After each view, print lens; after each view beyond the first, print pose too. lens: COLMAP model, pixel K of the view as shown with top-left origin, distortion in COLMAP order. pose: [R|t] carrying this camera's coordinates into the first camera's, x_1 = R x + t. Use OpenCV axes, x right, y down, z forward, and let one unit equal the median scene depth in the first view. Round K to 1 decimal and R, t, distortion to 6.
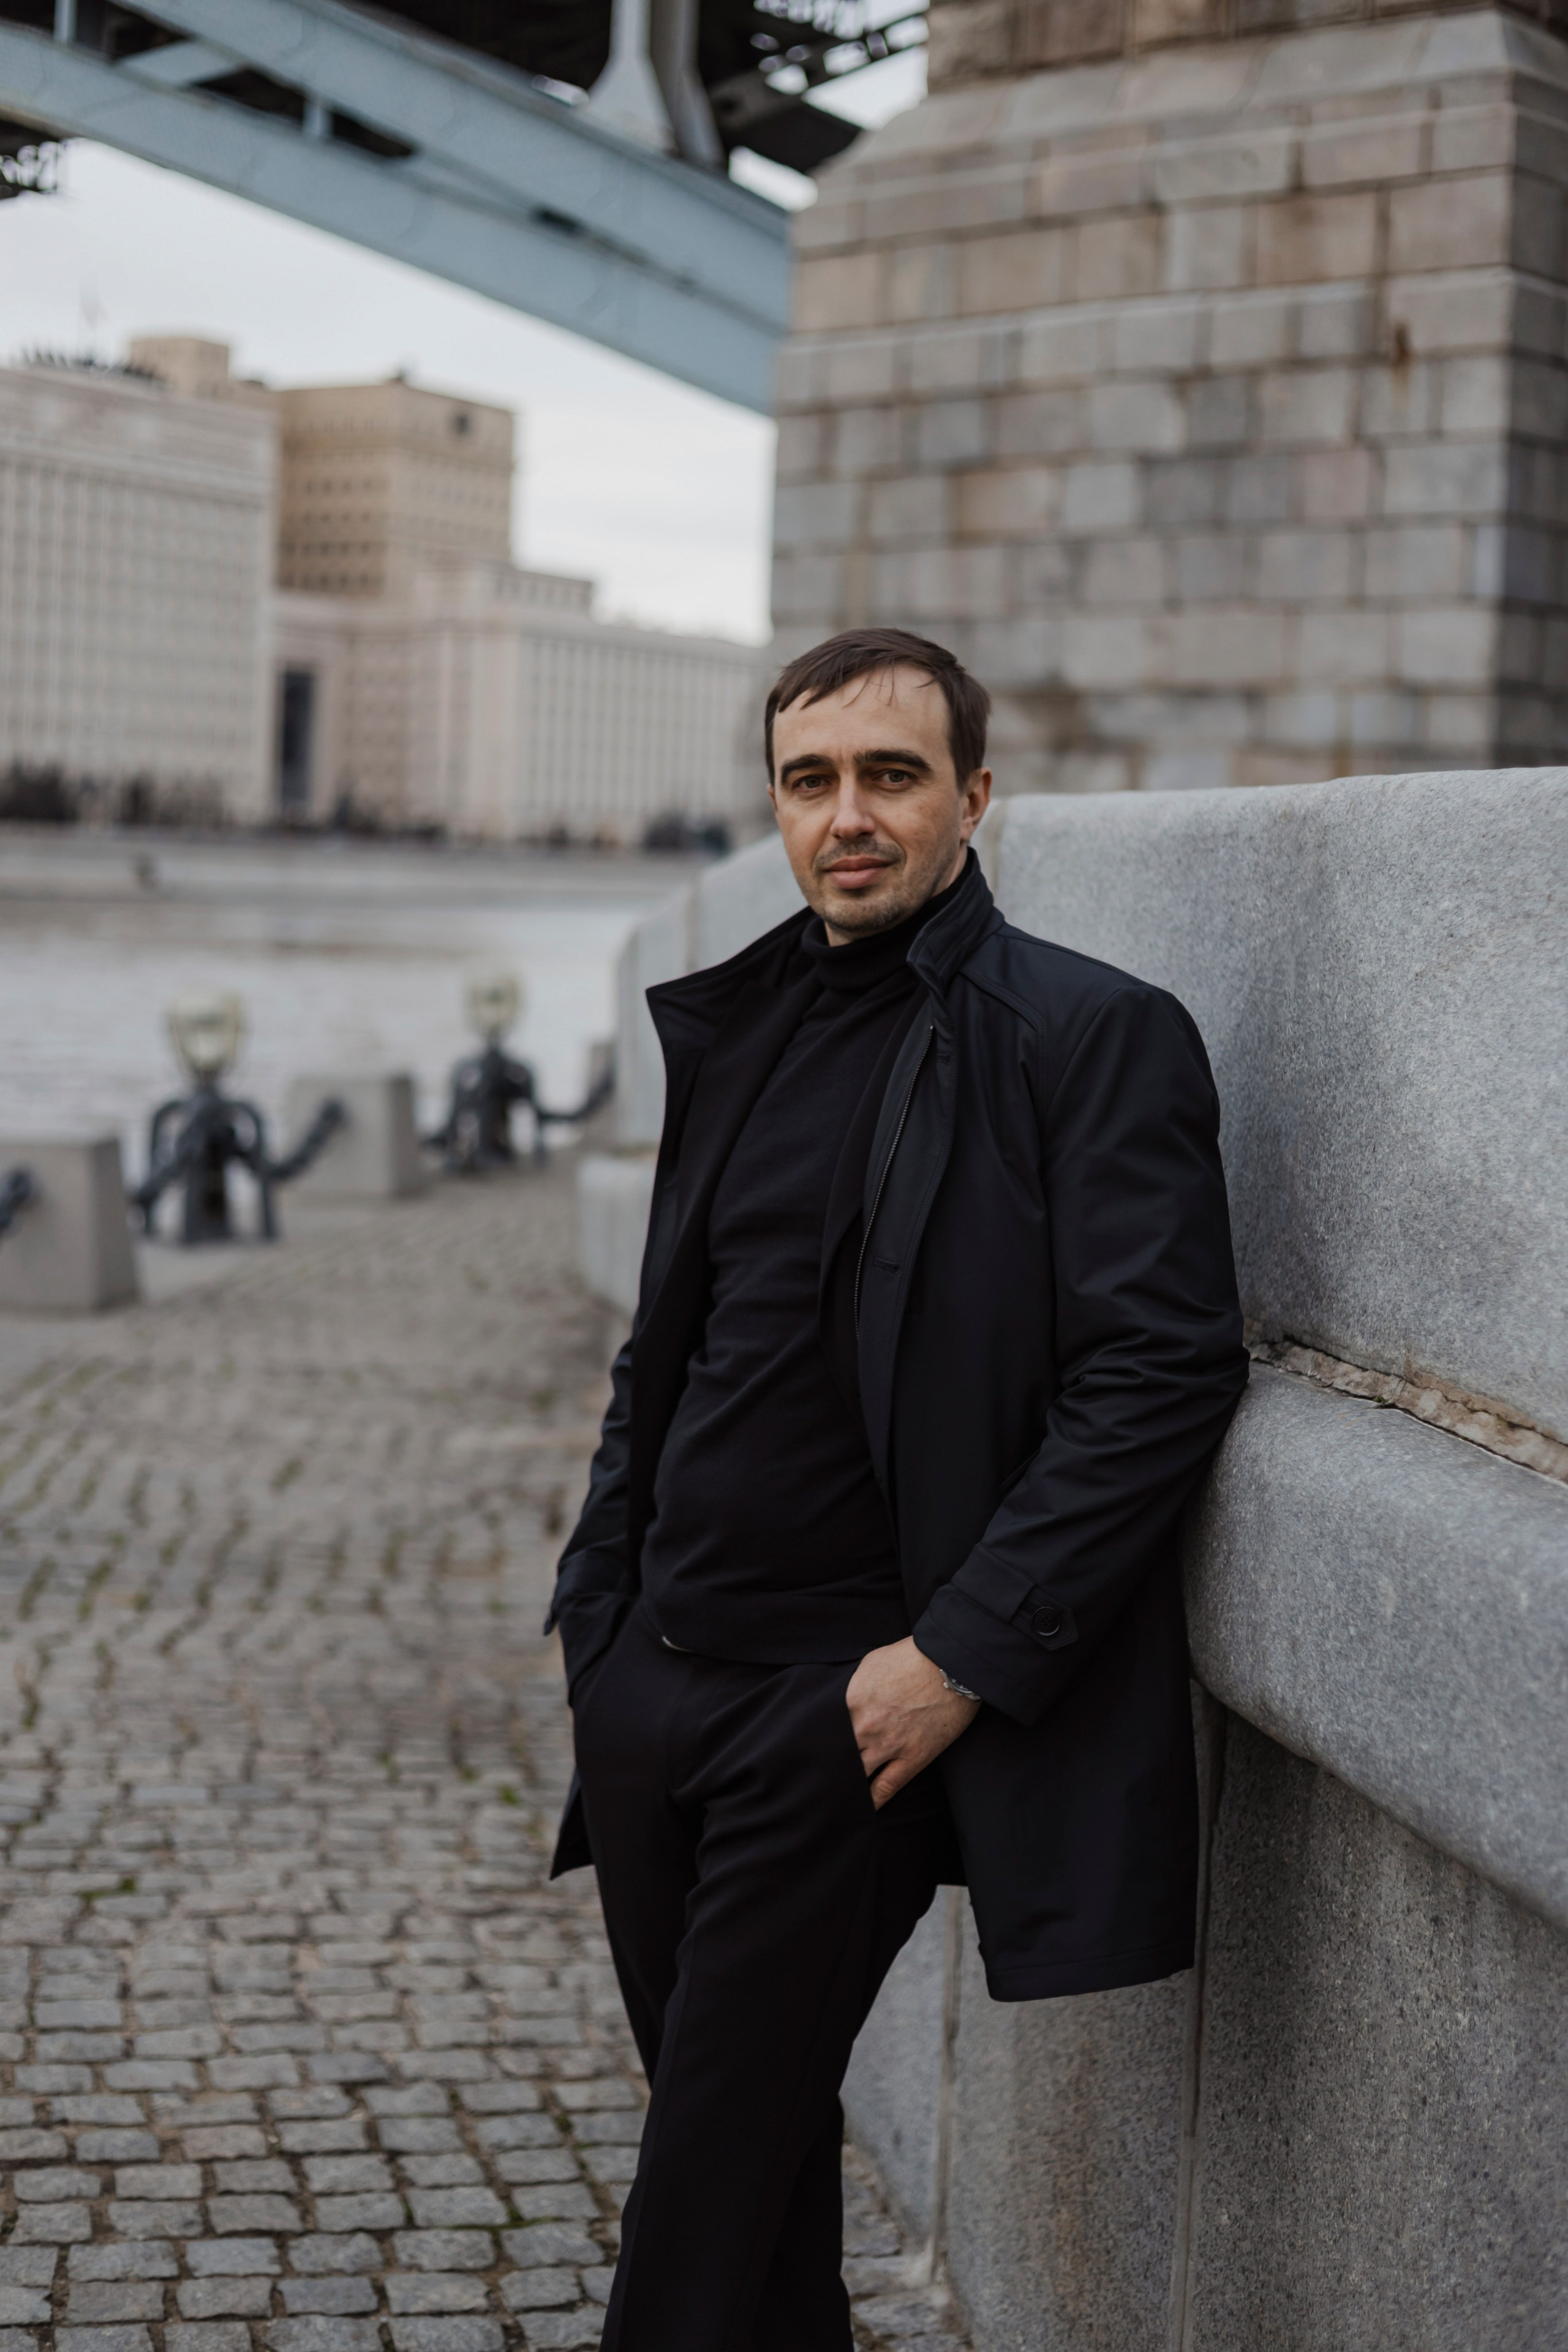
lens RADIAL K [[2896.1, 0, 784.0], [0, 2896.1, 1176.0], [0, 0, 1]] dist [-0.074563, -0.009488]
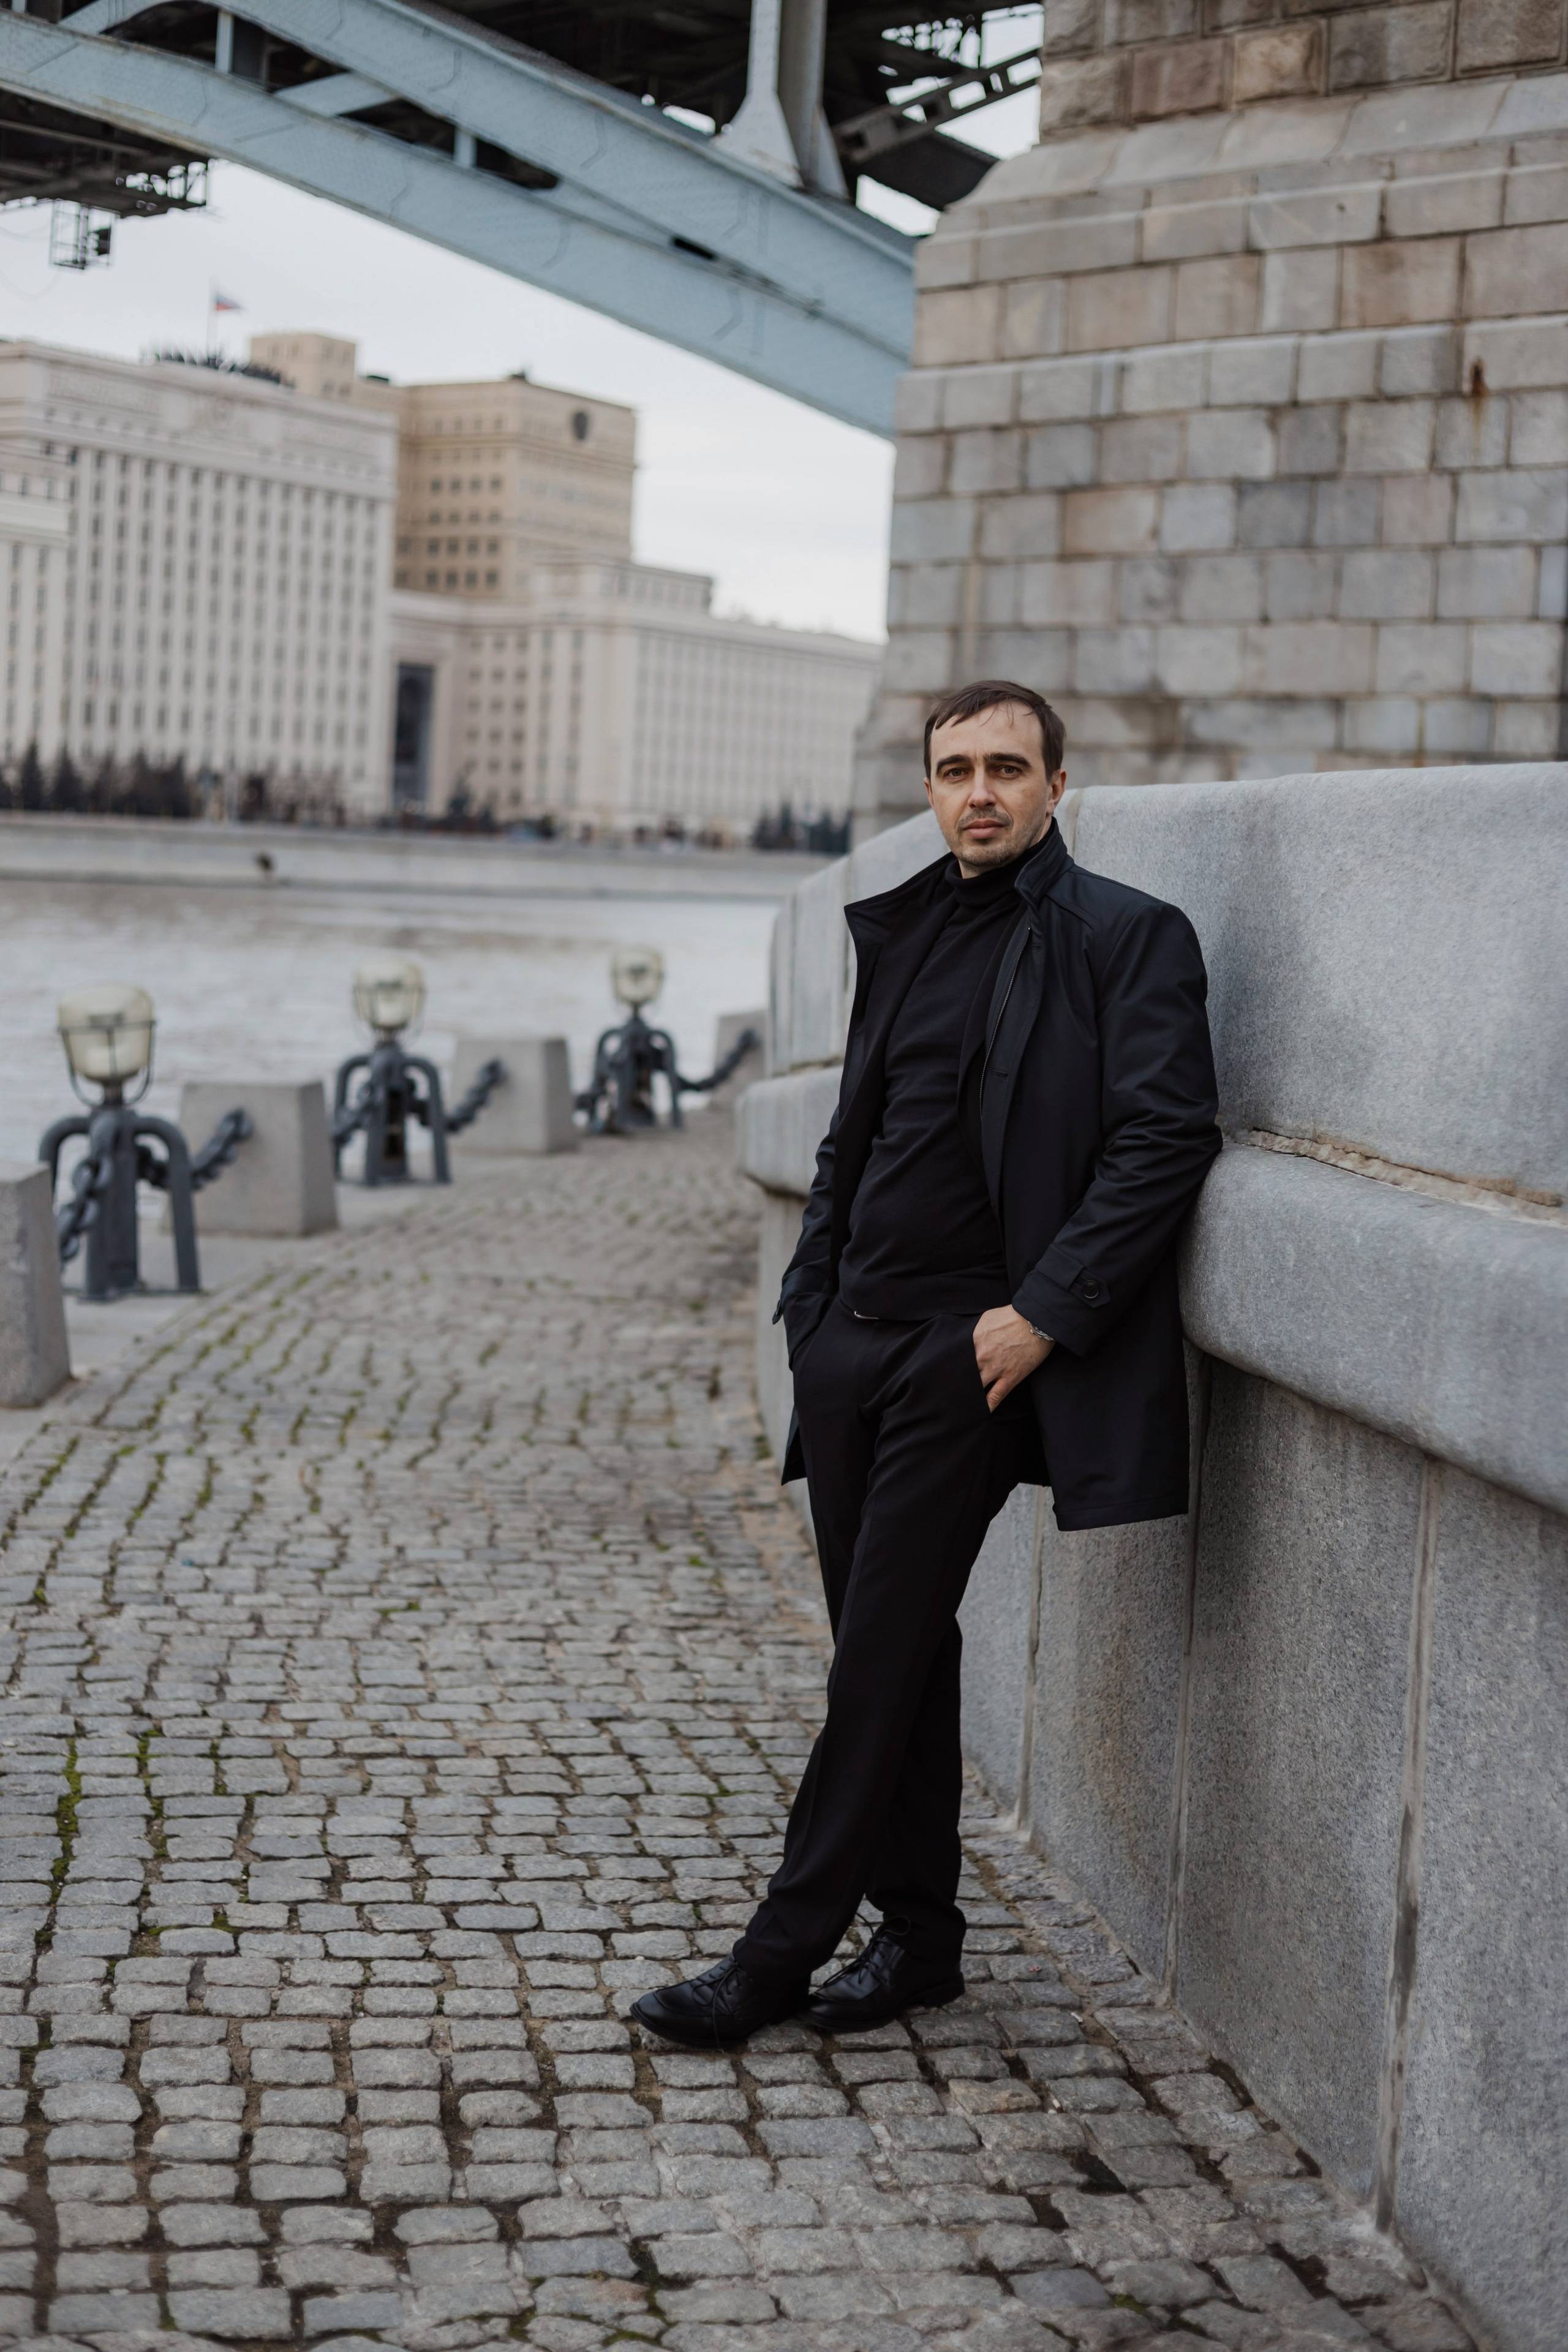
lens RADIAL K [[2896.1, 0, 784.0], [0, 2896.1, 1176.0], [0, 0, 1]] dist [-0.074563, -0.009488]
pose [[0.999268, 0.013581, -0.035769, -0.009202], [-0.013565, 0.999908, 0.000668, 0.032082], [0.035775, -0.000182, 0.999360, -0.224885]]
